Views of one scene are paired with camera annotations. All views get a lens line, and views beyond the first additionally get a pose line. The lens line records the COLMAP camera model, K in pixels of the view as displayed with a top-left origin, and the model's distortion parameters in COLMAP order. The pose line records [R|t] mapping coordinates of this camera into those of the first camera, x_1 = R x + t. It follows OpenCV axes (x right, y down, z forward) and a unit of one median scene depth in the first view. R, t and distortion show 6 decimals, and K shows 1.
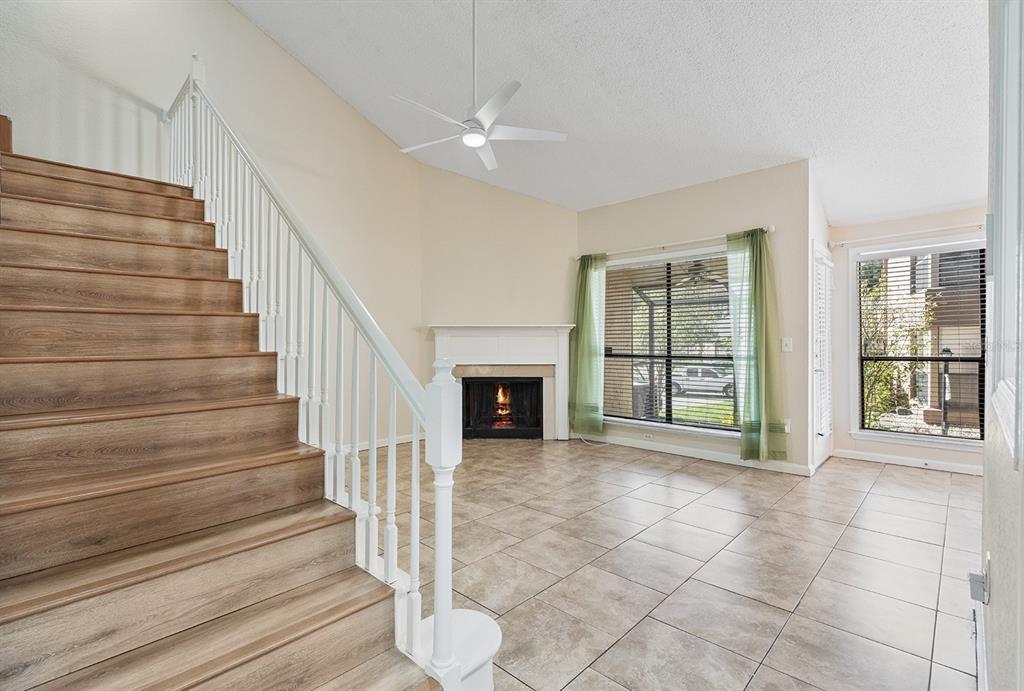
lens RADIAL K [[480.2, 0, 500.9], [0, 480.2, 344.9], [0, 0, 1]] dist [-0.000037, -0.000021]
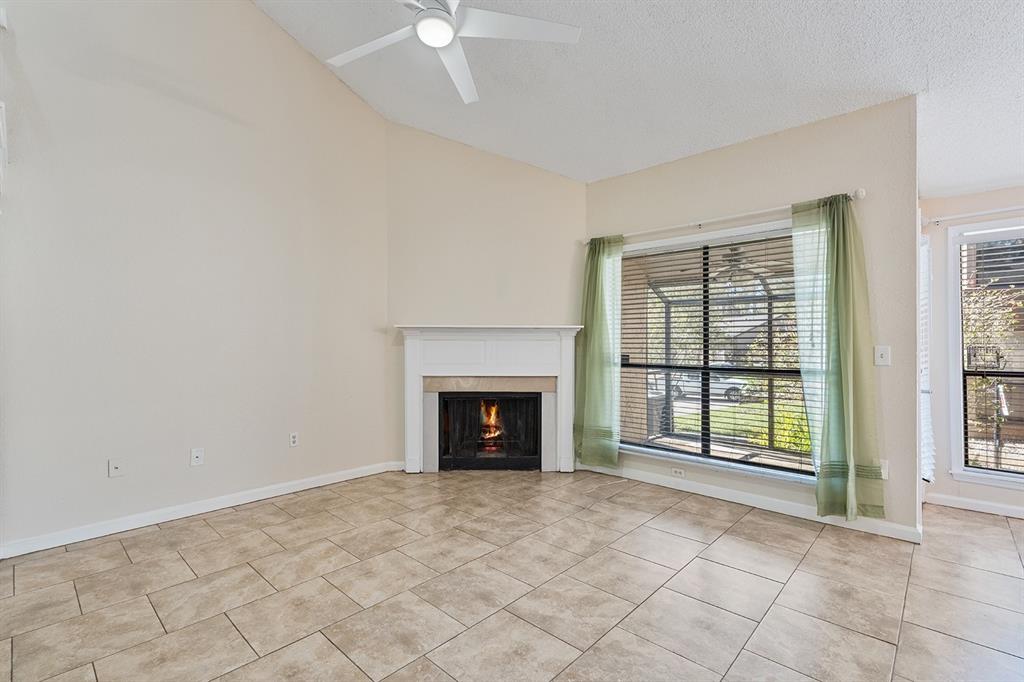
lens RADIAL K [[466.9, 0, 506.8], [0, 466.9, 341.6], [0, 0, 1]] dist [-0.001339, -0.000091]
pose [[0.999890, 0.005513, 0.013780, 0.021267], [-0.005400, 0.999952, -0.008212, -0.010123], [-0.013824, 0.008137, 0.999871, 0.256886]]
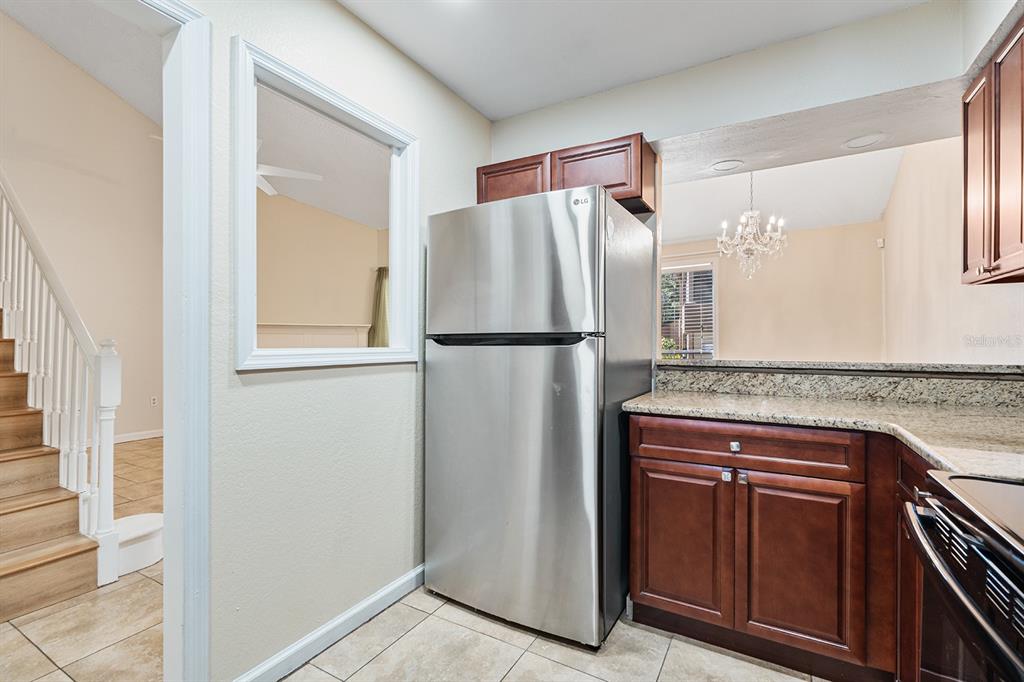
lens RADIAL K [[466.9, 0, 506.8], [0, 466.9, 341.6], [0, 0, 1]] dist [-0.001339, -0.000091]
pose [[0.969563, 0.009923, 0.244642, 0.211687], [-0.007357, 0.999908, -0.011401, 0.011018], [-0.244733, 0.009254, 0.969546, -0.221639]]
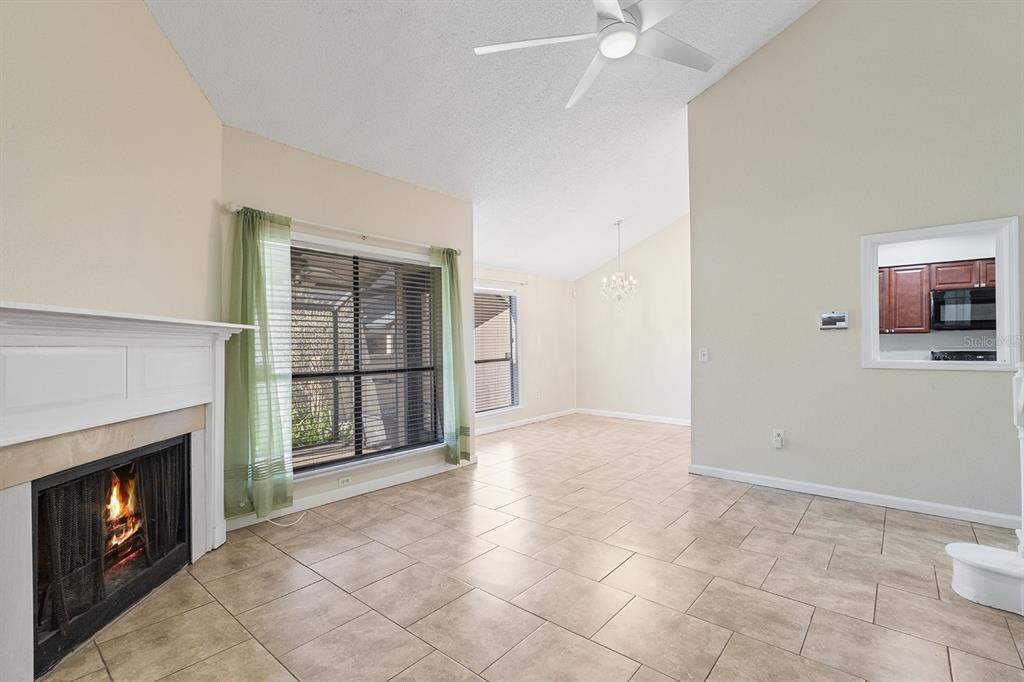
lens RADIAL K [[466.9, 0, 506.8], [0, 466.9, 341.6], [0, 0, 1]] dist [-0.001339, -0.000091]
pose [[-0.065546, 0.014324, 0.997747, -0.438268], [0.016324, 0.999779, -0.013281, -0.012910], [-0.997716, 0.015417, -0.065766, 0.790526]]
